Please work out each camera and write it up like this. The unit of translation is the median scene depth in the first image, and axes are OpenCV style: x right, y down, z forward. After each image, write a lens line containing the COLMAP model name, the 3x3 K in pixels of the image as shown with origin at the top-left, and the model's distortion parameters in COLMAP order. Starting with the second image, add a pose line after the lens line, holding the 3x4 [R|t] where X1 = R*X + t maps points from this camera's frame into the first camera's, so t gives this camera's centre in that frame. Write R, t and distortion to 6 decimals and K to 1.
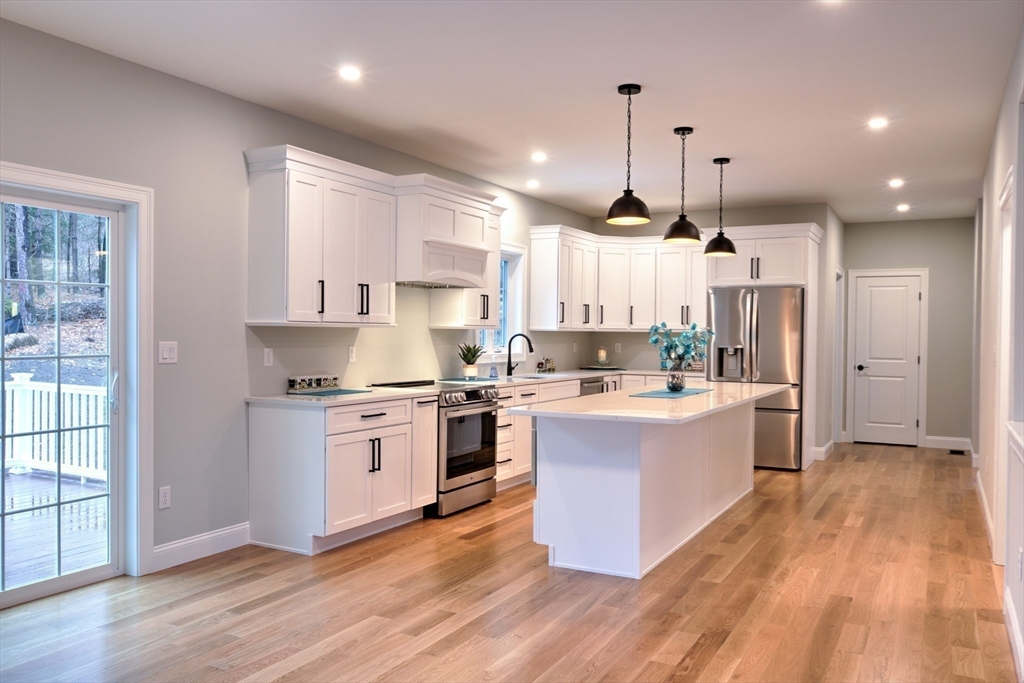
lens RADIAL K [[806.3, 0, 516.1], [0, 806.3, 347.2], [0, 0, 1]] dist [-0.008621, 0.009093]
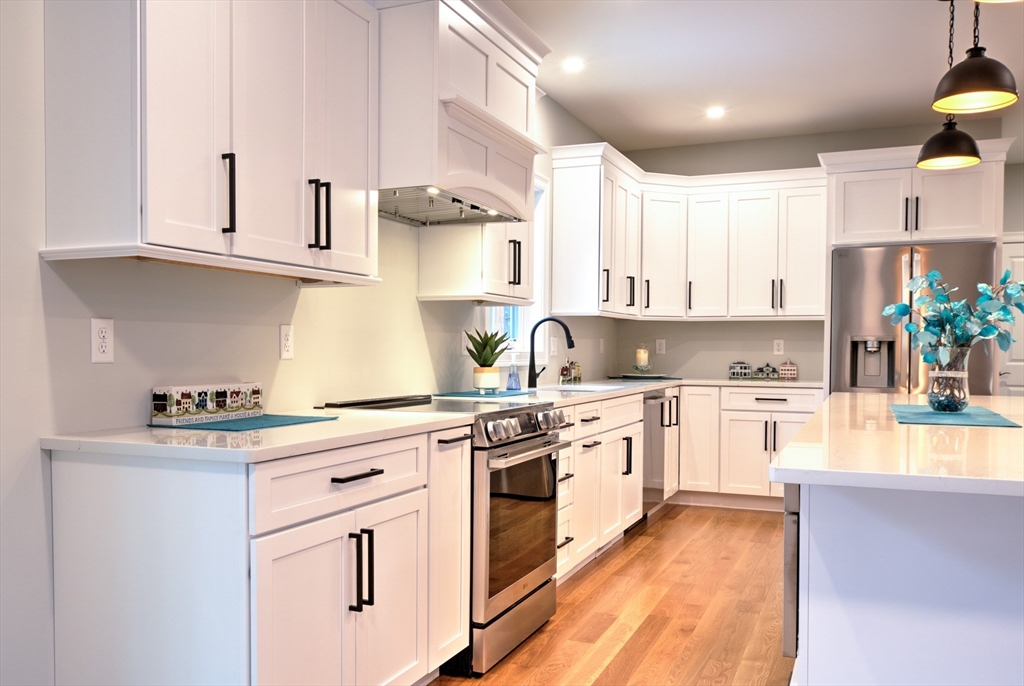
lens RADIAL K [[878.0, 0, 471.0], [0, 878.0, 376.0], [0, 0, 1]] dist [-0.013121, 0.000943]
pose [[0.997969, -0.007828, 0.063219, -0.130080], [0.006925, 0.999871, 0.014482, 0.022973], [-0.063324, -0.014014, 0.997895, 0.478734]]
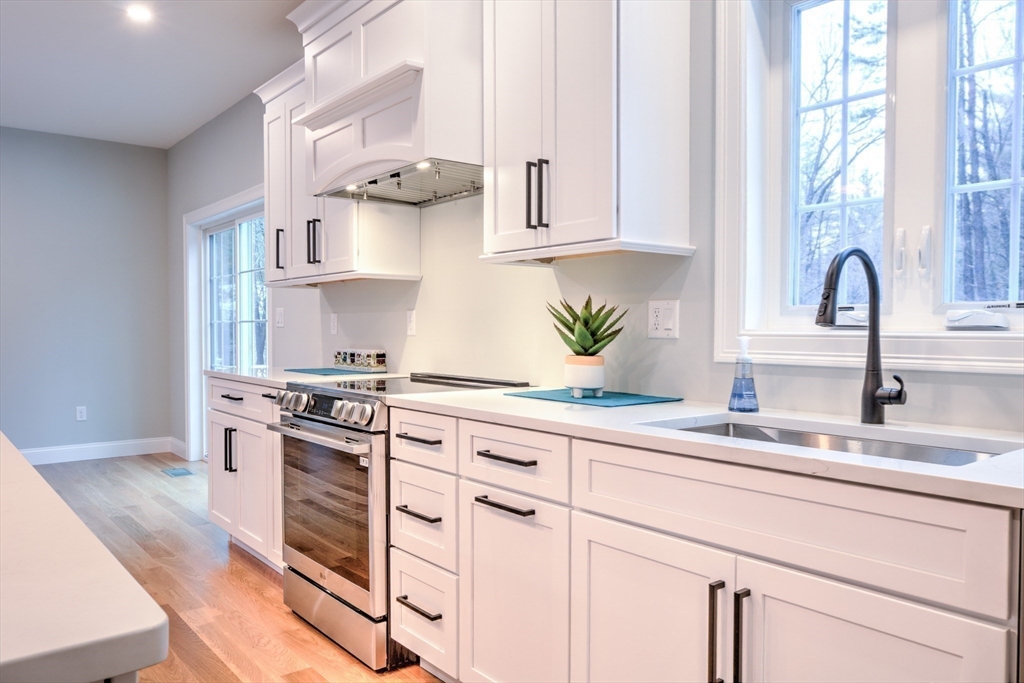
lens RADIAL K [[752.0, 0, 515.7], [0, 752.0, 348.1], [0, 0, 1]] dist [-0.008811, 0.003031]
pose [[-0.387332, 0.014115, -0.921832, 0.330928], [-0.023058, 0.999422, 0.024991, 0.012397], [0.921652, 0.030936, -0.386783, 1.350208]]
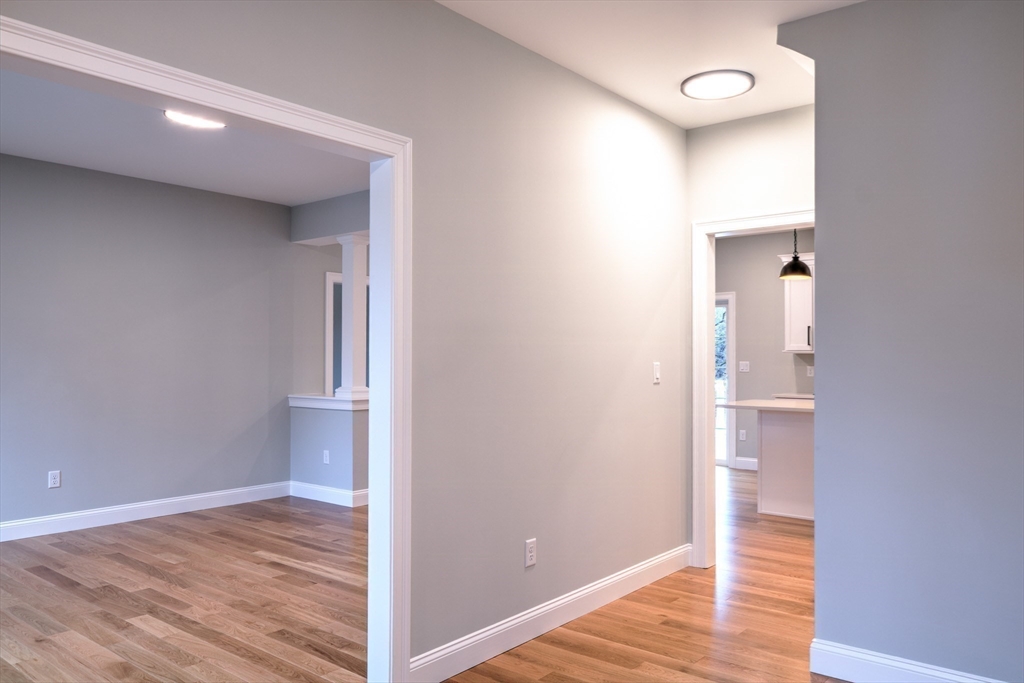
lens RADIAL K [[752.0, 0, 515.7], [0, 752.0, 348.1], [0, 0, 1]] dist [-0.008811, 0.003031]
pose [[-0.198490, -0.024400, -0.979799, 1.270499], [-0.019049, 0.999597, -0.021034, 0.007797], [0.979918, 0.014490, -0.198875, 0.629539]]
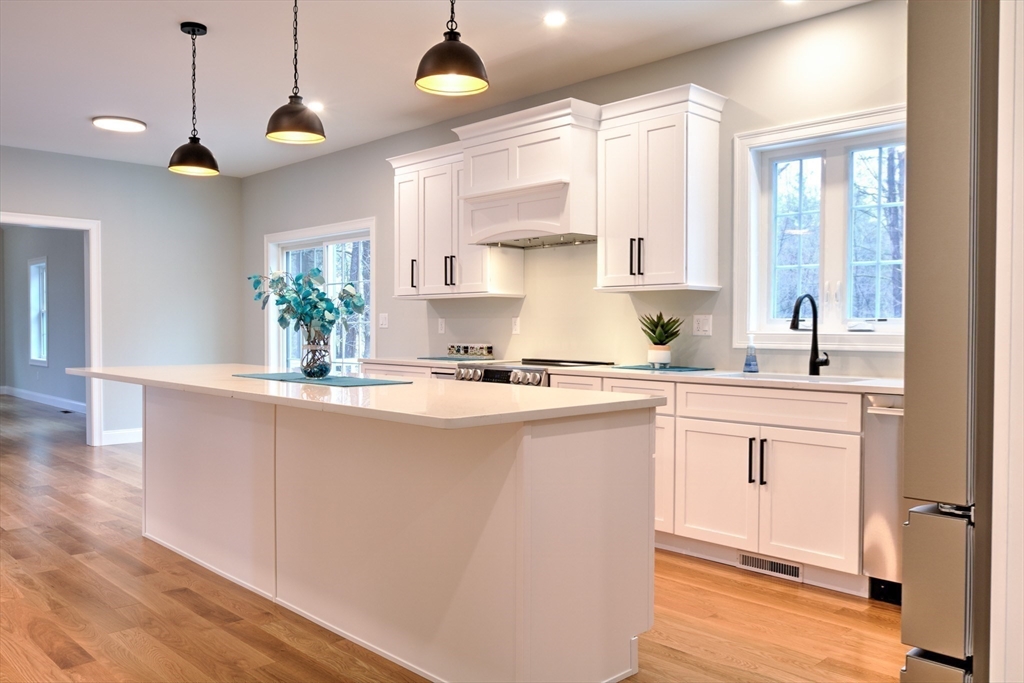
lens RADIAL K [[806.3, 0, 516.1], [0, 806.3, 347.2], [0, 0, 1]] dist [-0.008621, 0.009093]
pose [[-0.297458, 0.012420, -0.954654, 0.742253], [-0.024478, 0.999487, 0.020631, 0.014984], [0.954421, 0.029505, -0.297002, 1.326432]]
